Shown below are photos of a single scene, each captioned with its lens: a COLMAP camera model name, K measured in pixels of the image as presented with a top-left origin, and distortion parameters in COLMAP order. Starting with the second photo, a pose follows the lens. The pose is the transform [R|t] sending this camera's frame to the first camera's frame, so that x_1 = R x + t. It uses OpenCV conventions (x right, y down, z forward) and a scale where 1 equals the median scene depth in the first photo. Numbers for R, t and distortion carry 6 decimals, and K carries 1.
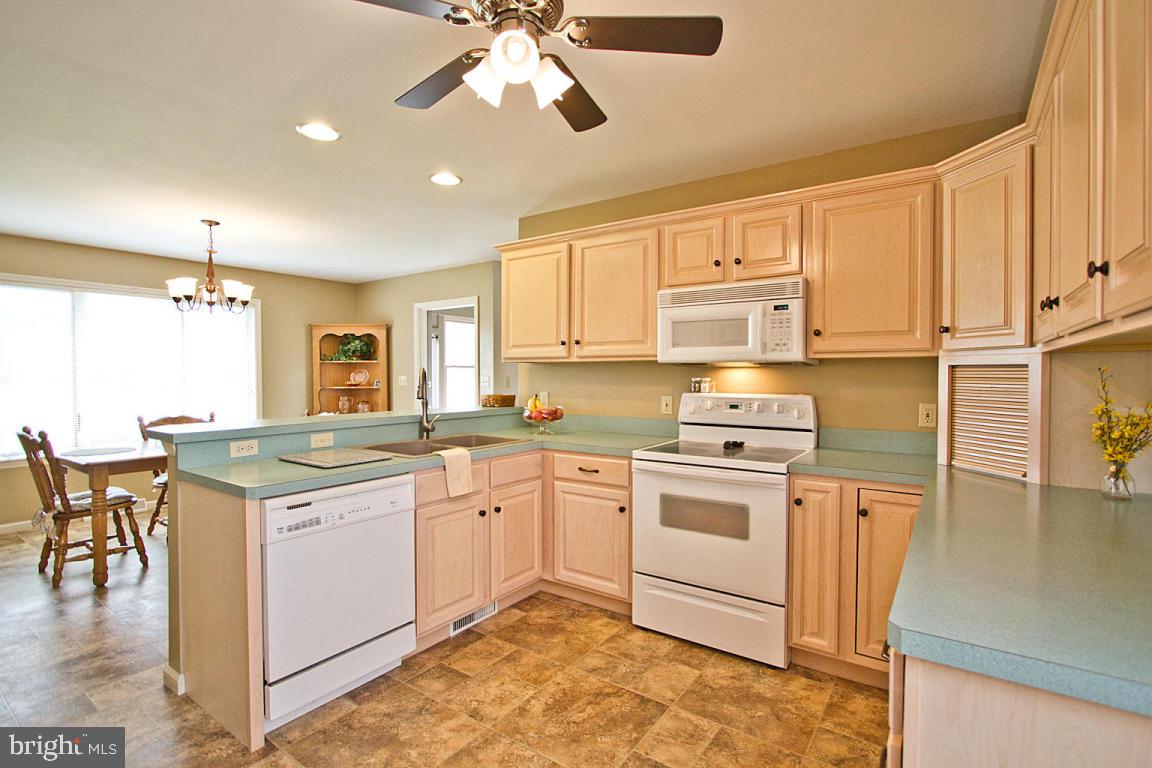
lens RADIAL K [[535.9, 0, 583.5], [0, 535.9, 384.2], [0, 0, 1]] dist [-0.018149, 0.003082]
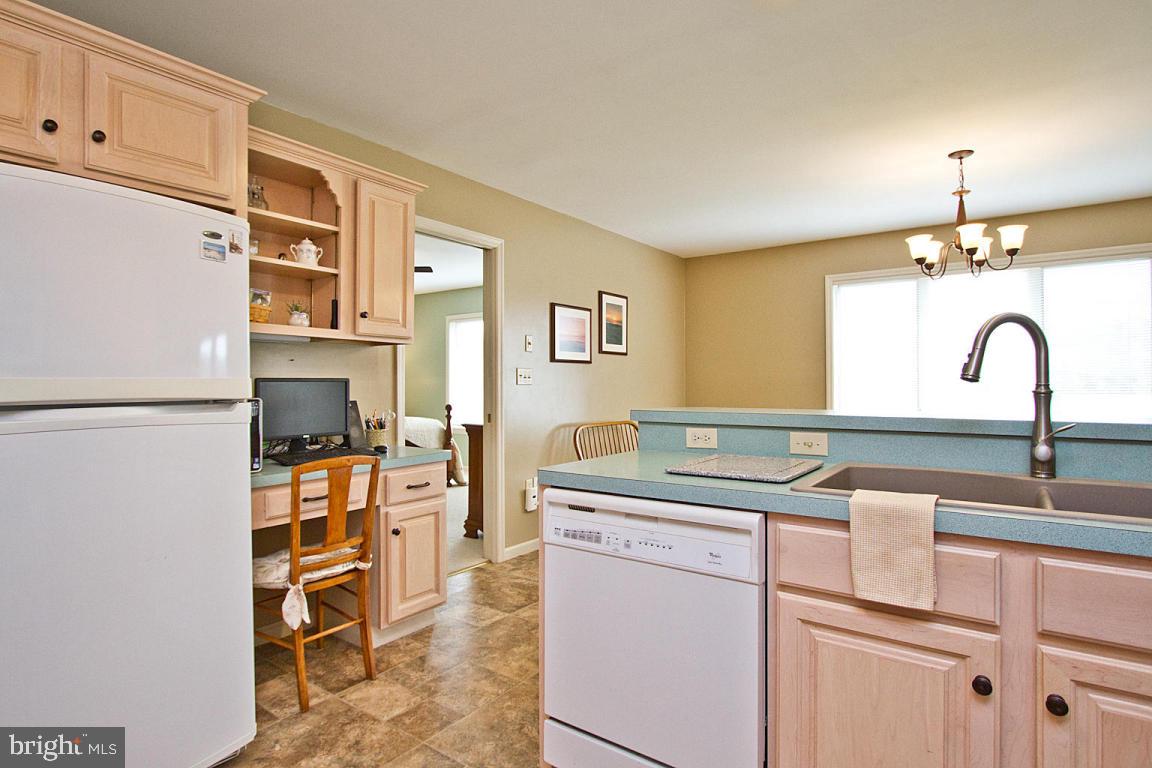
lens RADIAL K [[608.4, 0, 568.7], [0, 608.4, 382.4], [0, 0, 1]] dist [-0.005718, 0.001005]
pose [[-0.014186, -0.000307, -0.999899, 0.233007], [-0.017866, 0.999840, -0.000053, 0.037026], [0.999740, 0.017863, -0.014189, 0.715435]]
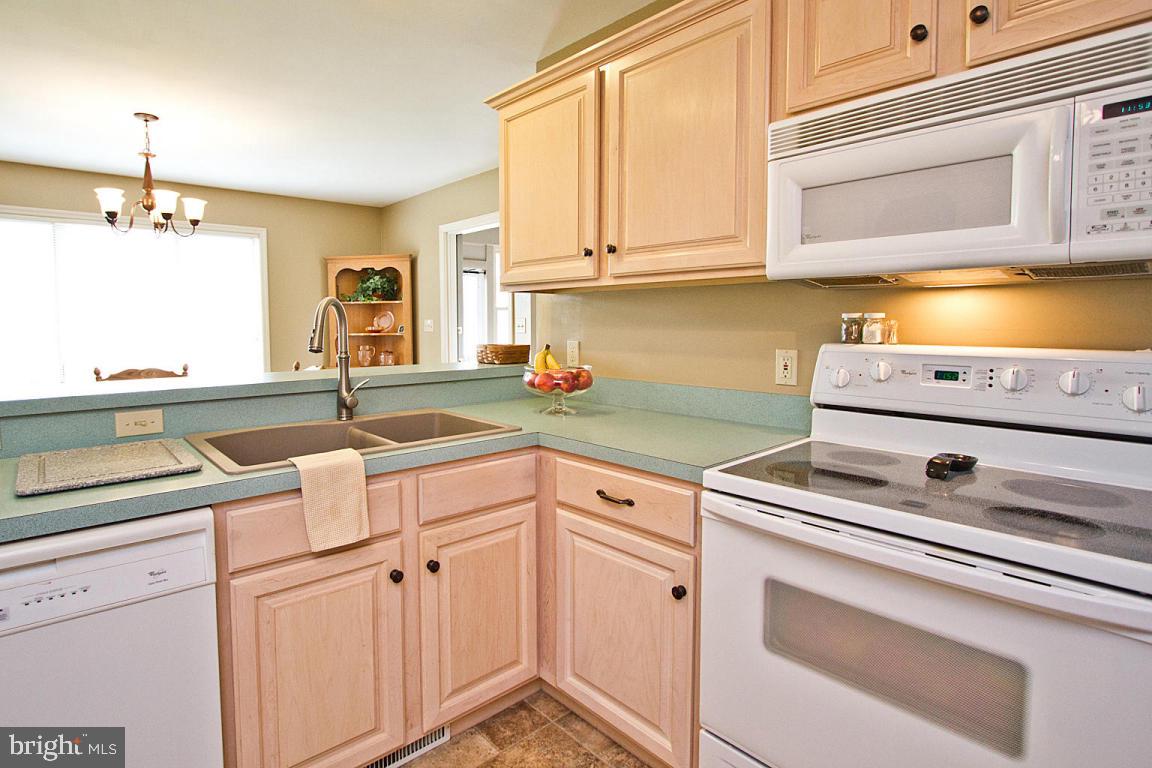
lens RADIAL K [[582.2, 0, 537.0], [0, 582.2, 354.3], [0, 0, 1]] dist [-0.017190, -0.000027]
pose [[0.967718, 0.010241, -0.251829, 0.079818], [-0.000795, 0.999293, 0.037581, 0.007195], [0.252036, -0.036167, 0.967042, 0.501594]]
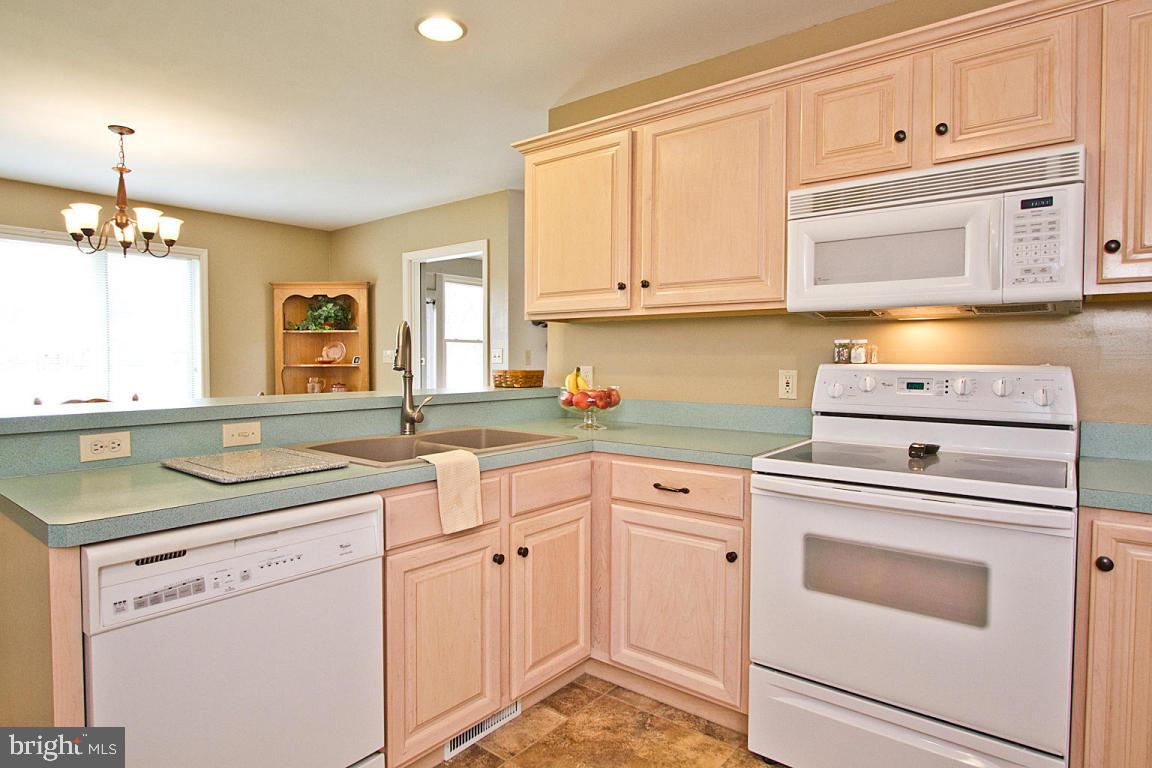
lens RADIAL K [[638.2, 0, 556.0], [0, 638.2, 377.0], [0, 0, 1]] dist [-0.021421, 0.006660]
pose [[0.996532, 0.004628, -0.083083, -0.065954], [-0.003776, 0.999939, 0.010413, 0.029496], [0.083126, -0.010063, 0.996488, 0.294616]]
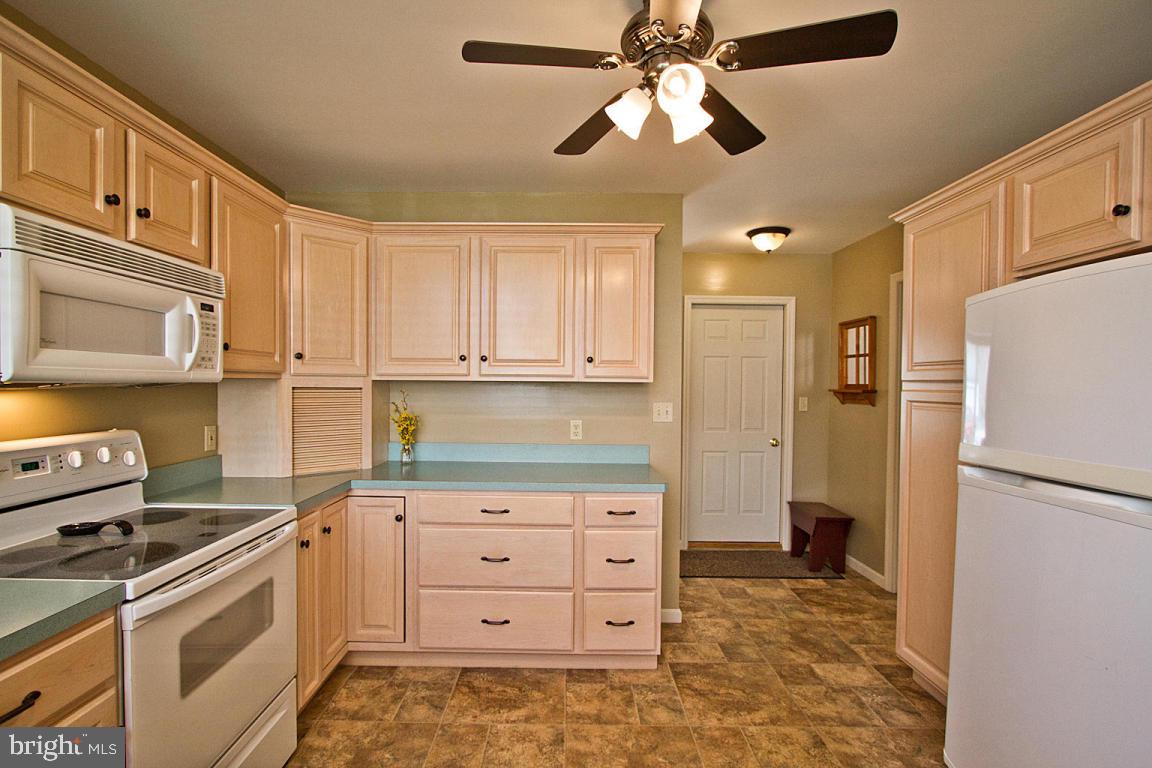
lens RADIAL K [[535.9, 0, 562.4], [0, 535.9, 391.1], [0, 0, 1]] dist [-0.018149, 0.003082]
pose [[-0.566435, -0.017422, 0.823922, -0.471738], [0.008365, 0.999603, 0.026888, -0.044026], [-0.824064, 0.022122, -0.566064, 0.966173]]
